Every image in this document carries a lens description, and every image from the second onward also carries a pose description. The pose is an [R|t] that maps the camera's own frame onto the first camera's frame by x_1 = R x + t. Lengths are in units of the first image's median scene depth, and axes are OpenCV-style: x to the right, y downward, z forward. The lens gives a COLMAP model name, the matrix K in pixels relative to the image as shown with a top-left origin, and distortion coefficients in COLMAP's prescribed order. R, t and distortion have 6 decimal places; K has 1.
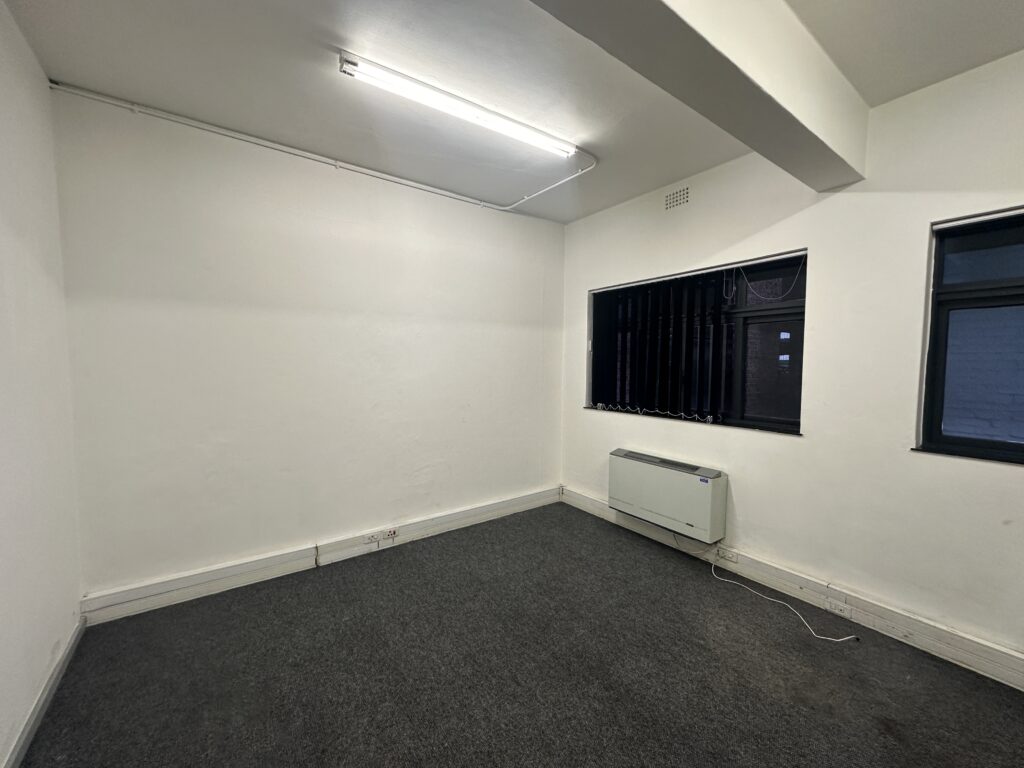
lens RADIAL K [[405.8, 0, 512.3], [0, 405.8, 384.5], [0, 0, 1]] dist [-0.002559, 0.000225]
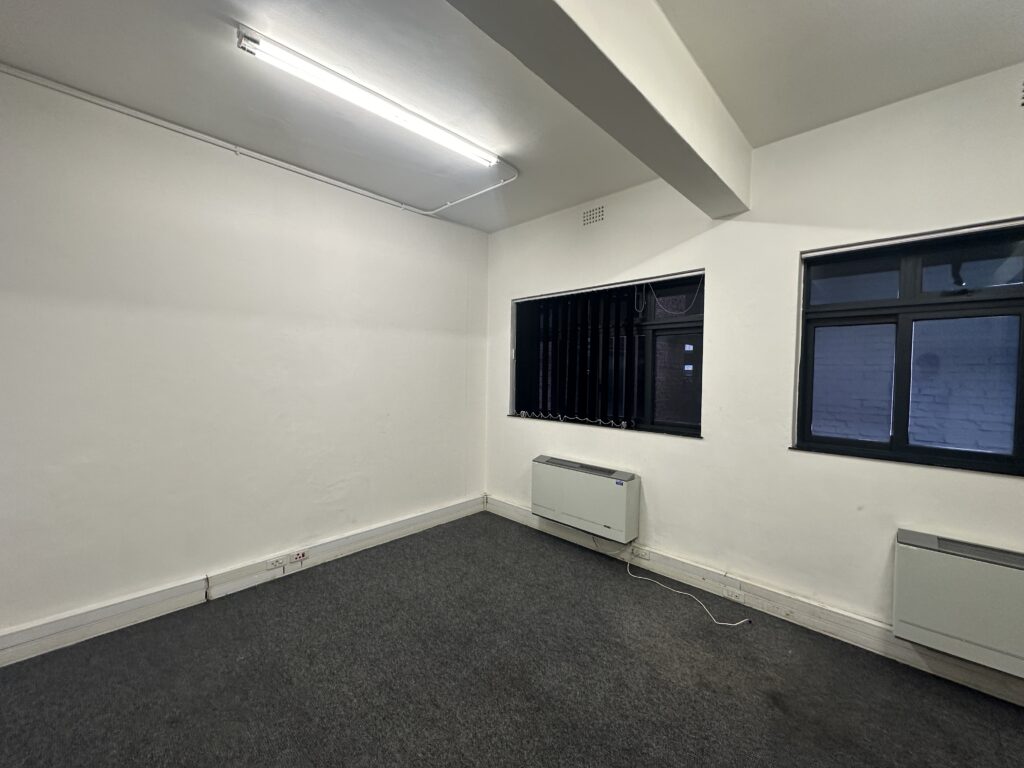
lens RADIAL K [[405.8, 0, 512.6], [0, 405.8, 384.5], [0, 0, 1]] dist [-0.002559, 0.000225]
pose [[0.983695, 0.000457, 0.179843, 0.012670], [0.003126, 0.999802, -0.019636, 0.000049], [-0.179816, 0.019878, 0.983499, 0.012054]]
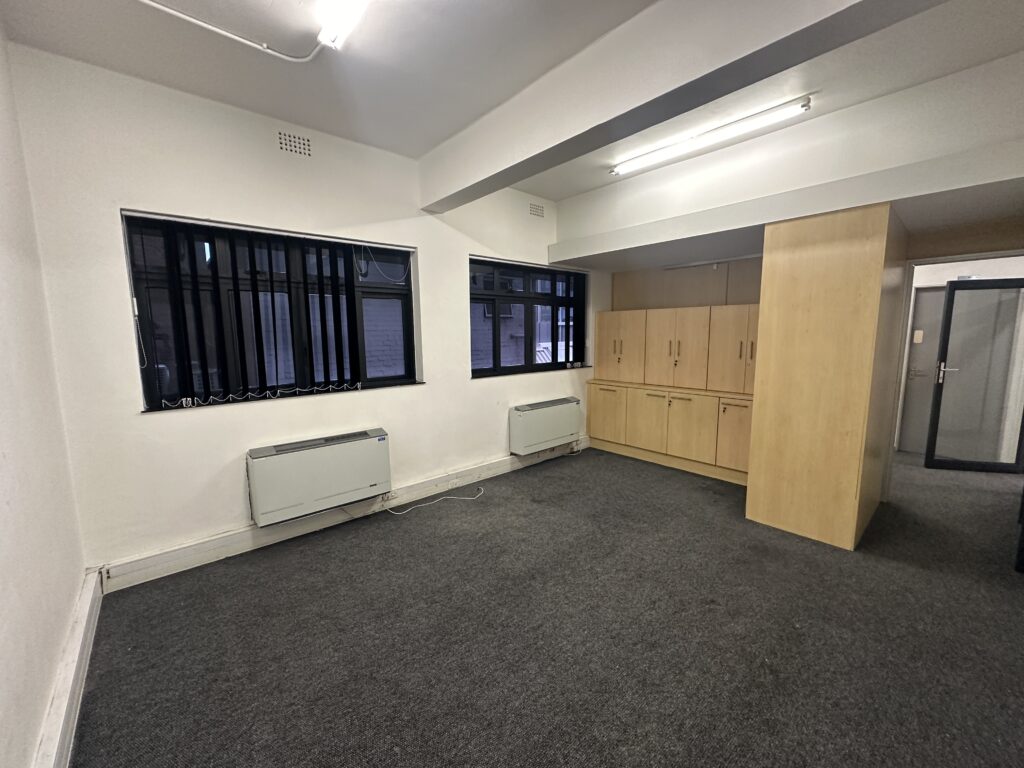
lens RADIAL K [[405.8, 0, 511.4], [0, 405.8, 384.7], [0, 0, 1]] dist [-0.002559, 0.000225]
pose [[-0.089359, -0.131757, 0.987246, -0.733124], [0.068088, 0.988085, 0.138031, -0.045278], [-0.993670, 0.079554, -0.079323, 0.839276]]
